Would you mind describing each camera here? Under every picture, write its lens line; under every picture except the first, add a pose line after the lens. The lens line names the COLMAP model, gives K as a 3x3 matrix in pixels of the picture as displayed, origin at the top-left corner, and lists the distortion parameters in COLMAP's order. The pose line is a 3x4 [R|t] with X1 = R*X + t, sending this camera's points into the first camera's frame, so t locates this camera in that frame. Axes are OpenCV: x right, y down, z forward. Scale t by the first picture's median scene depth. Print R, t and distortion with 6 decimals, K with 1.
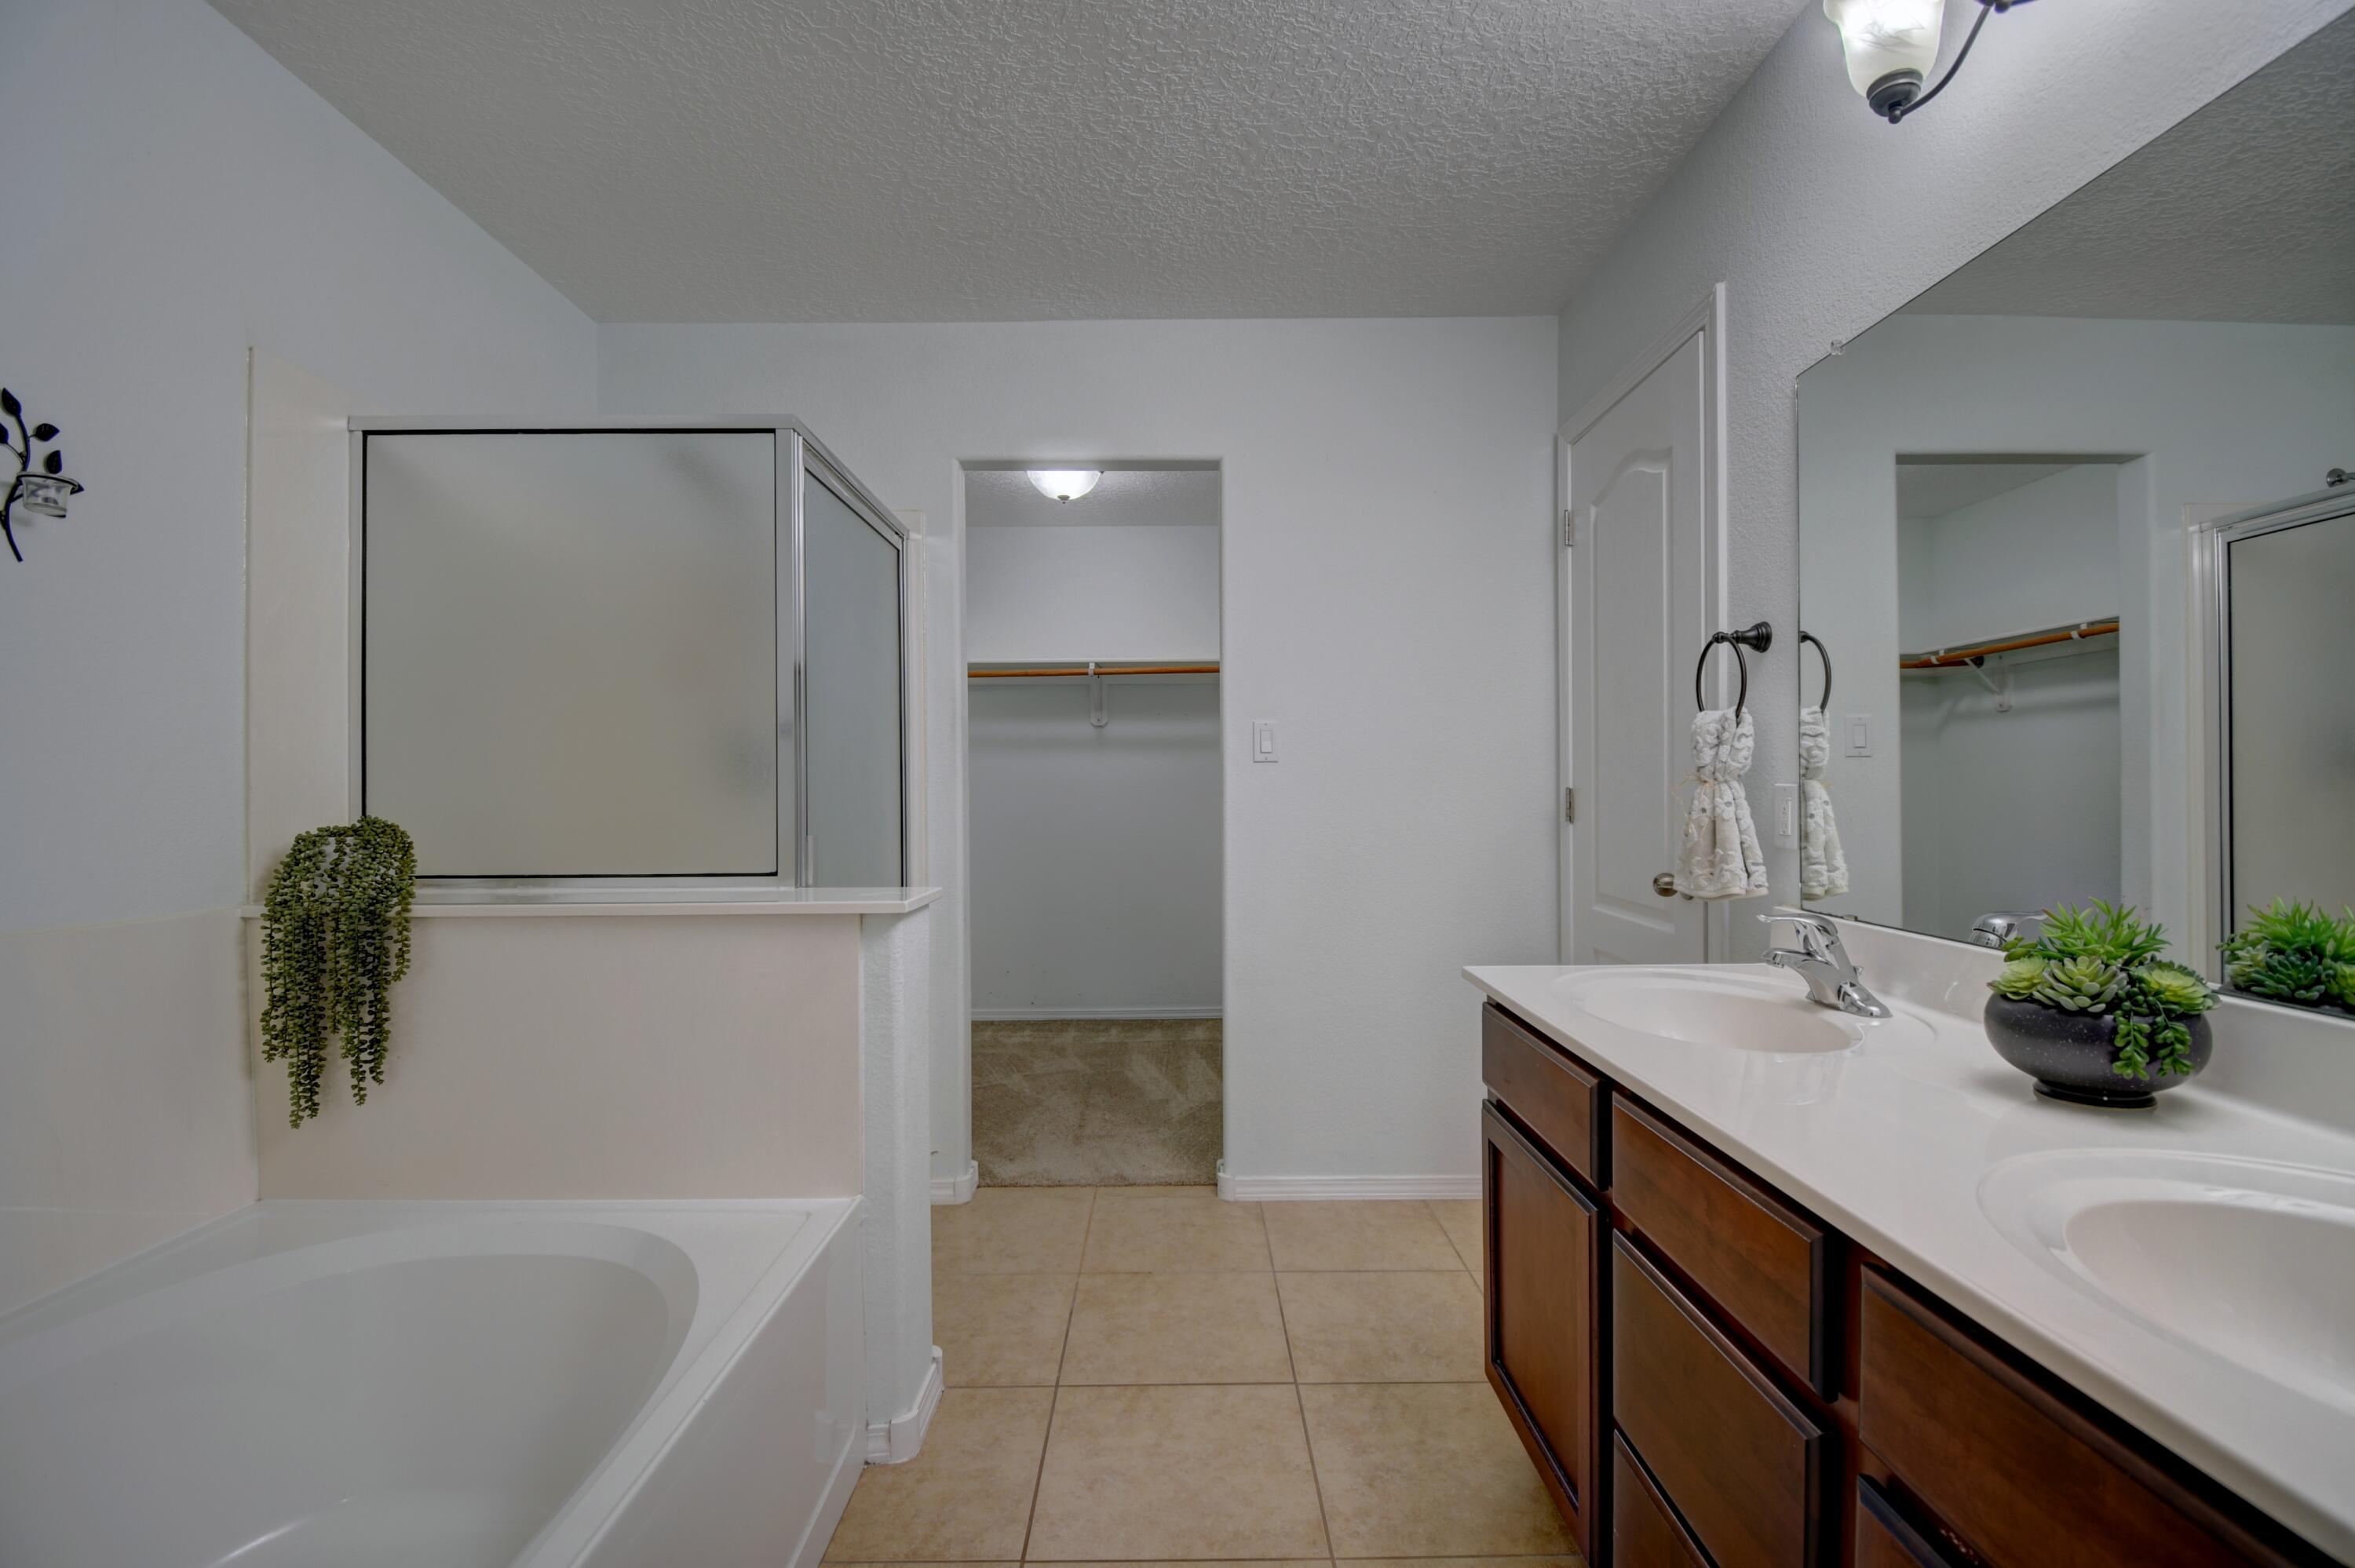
lens RADIAL K [[1039.0, 0, 1173.7], [0, 1039.0, 786.7], [0, 0, 1]] dist [-0.000604, 0.000109]
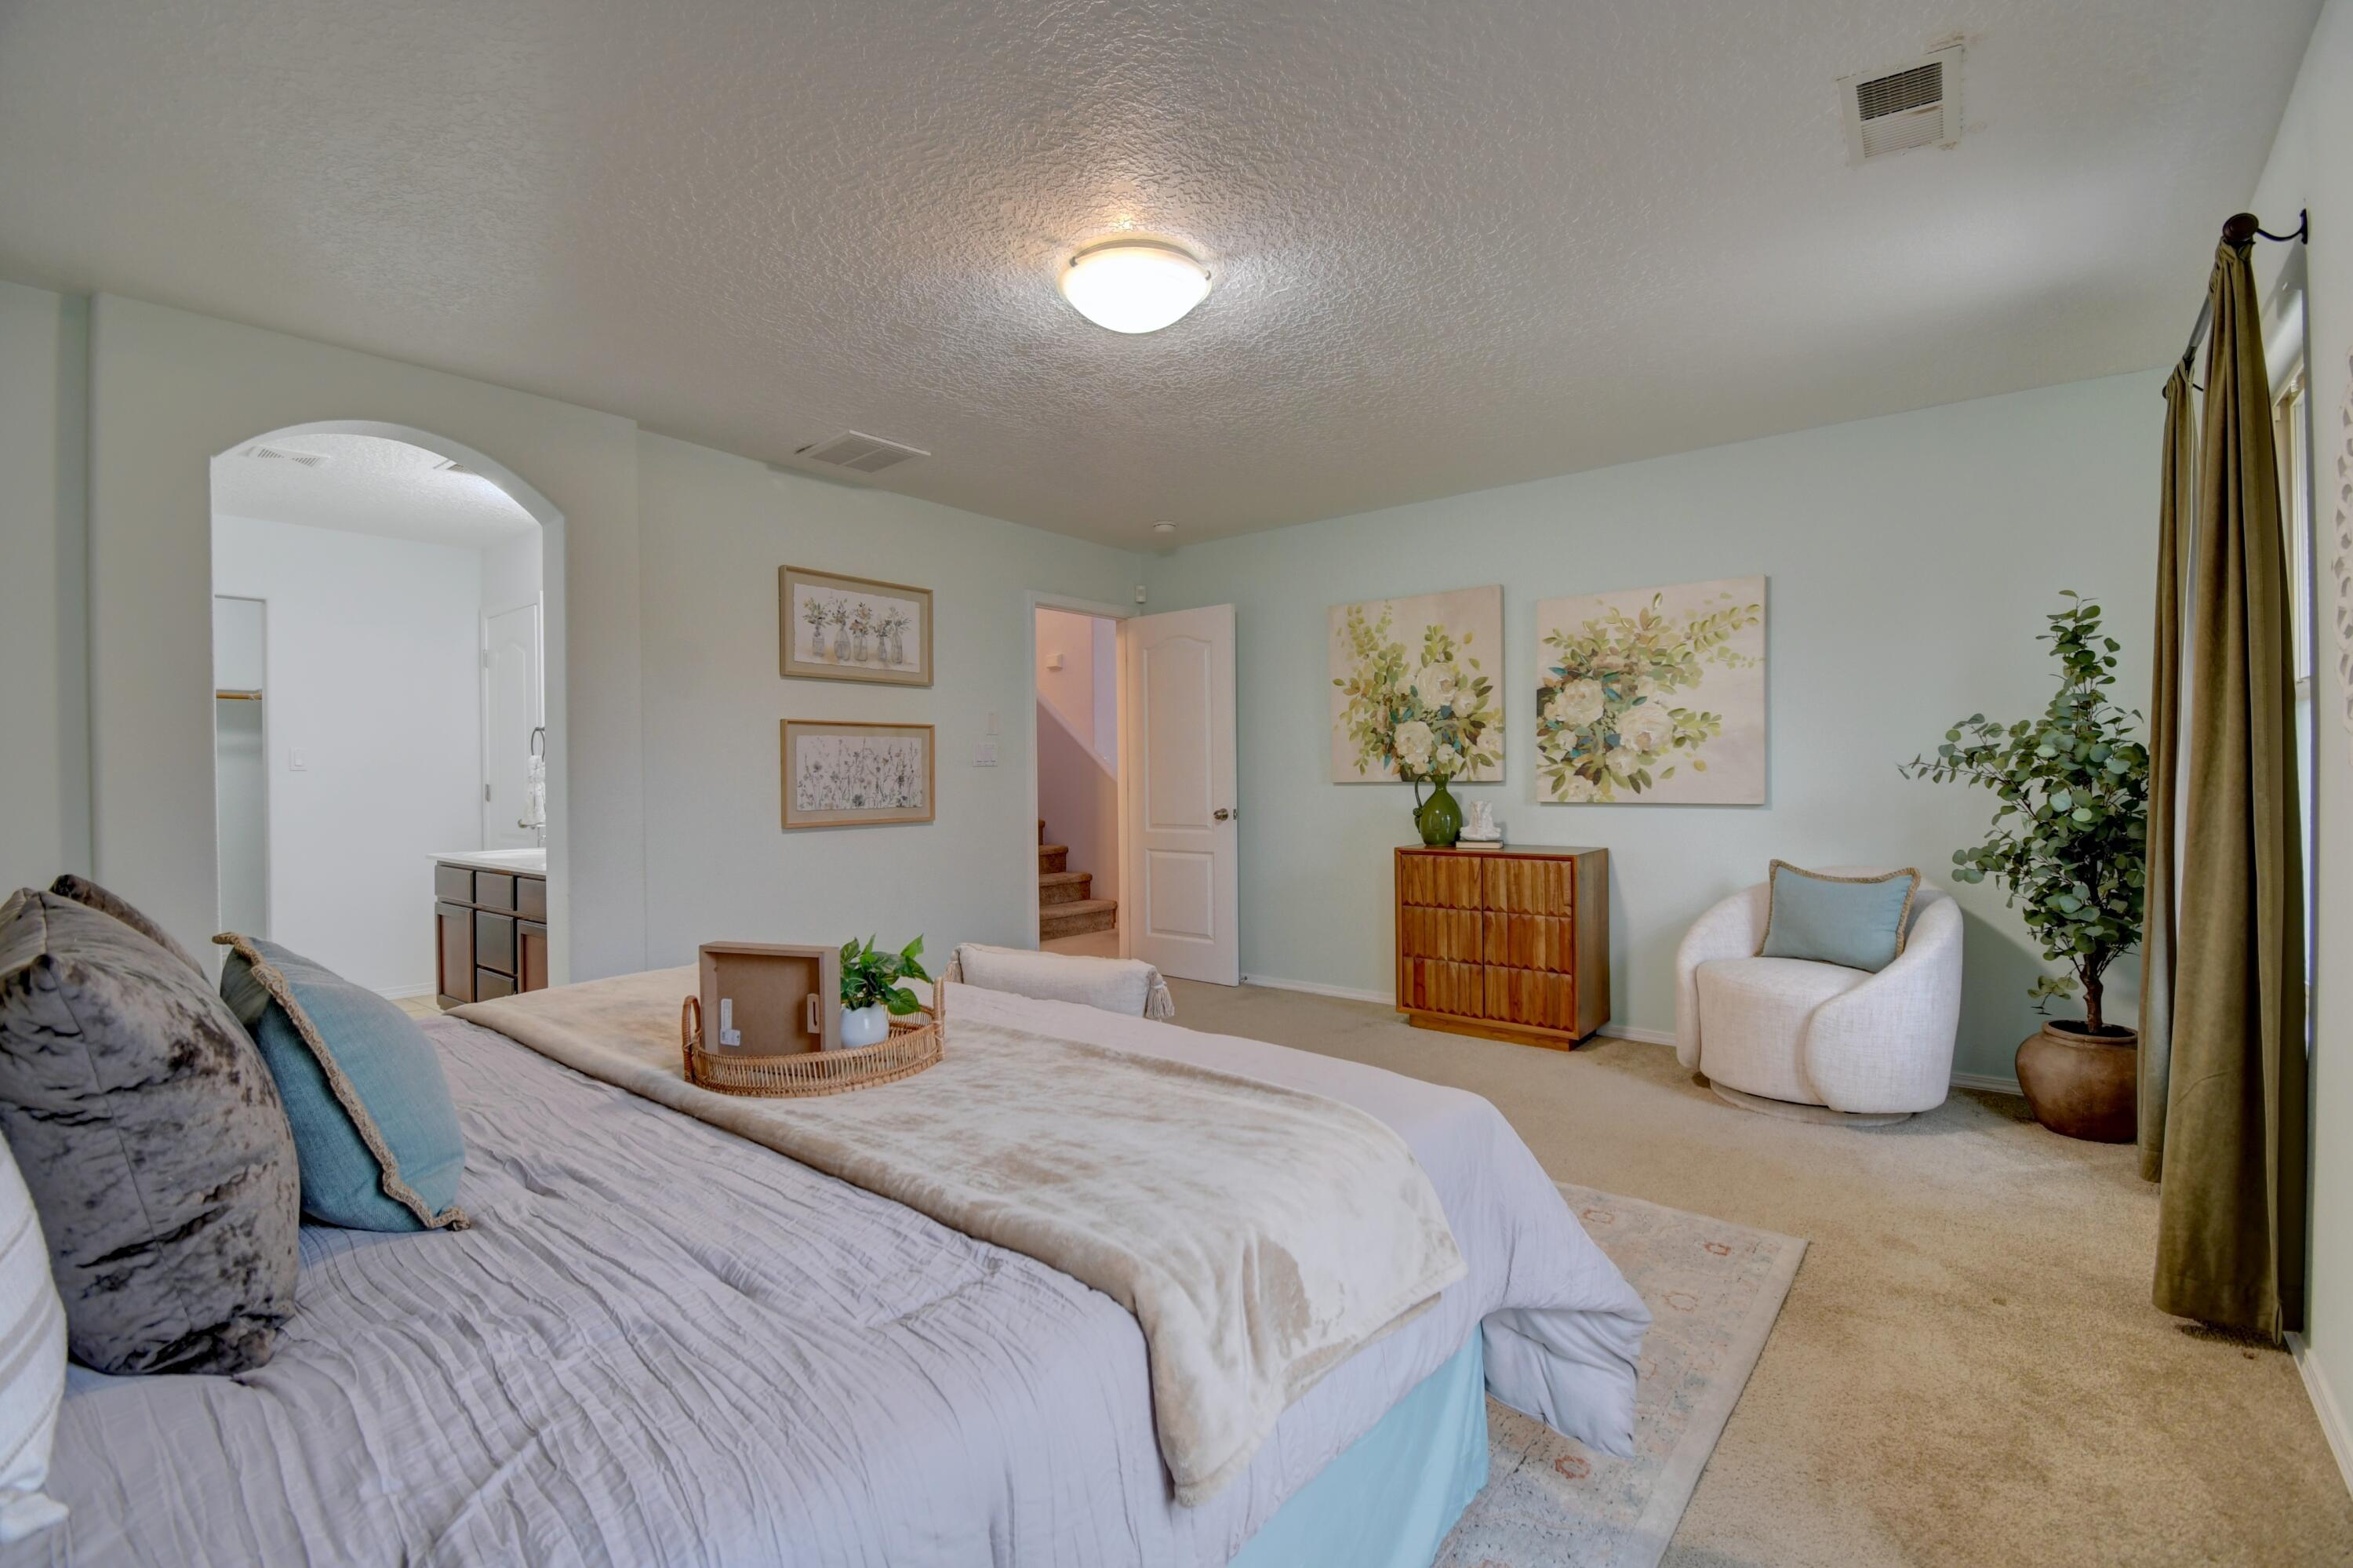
lens RADIAL K [[1038.3, 0, 1175.6], [0, 1038.3, 779.4], [0, 0, 1]] dist [-0.000604, 0.000109]
pose [[0.624297, -0.001493, 0.781186, -0.458252], [0.000044, 0.999998, 0.001876, -0.014650], [-0.781187, -0.001137, 0.624296, -1.646075]]
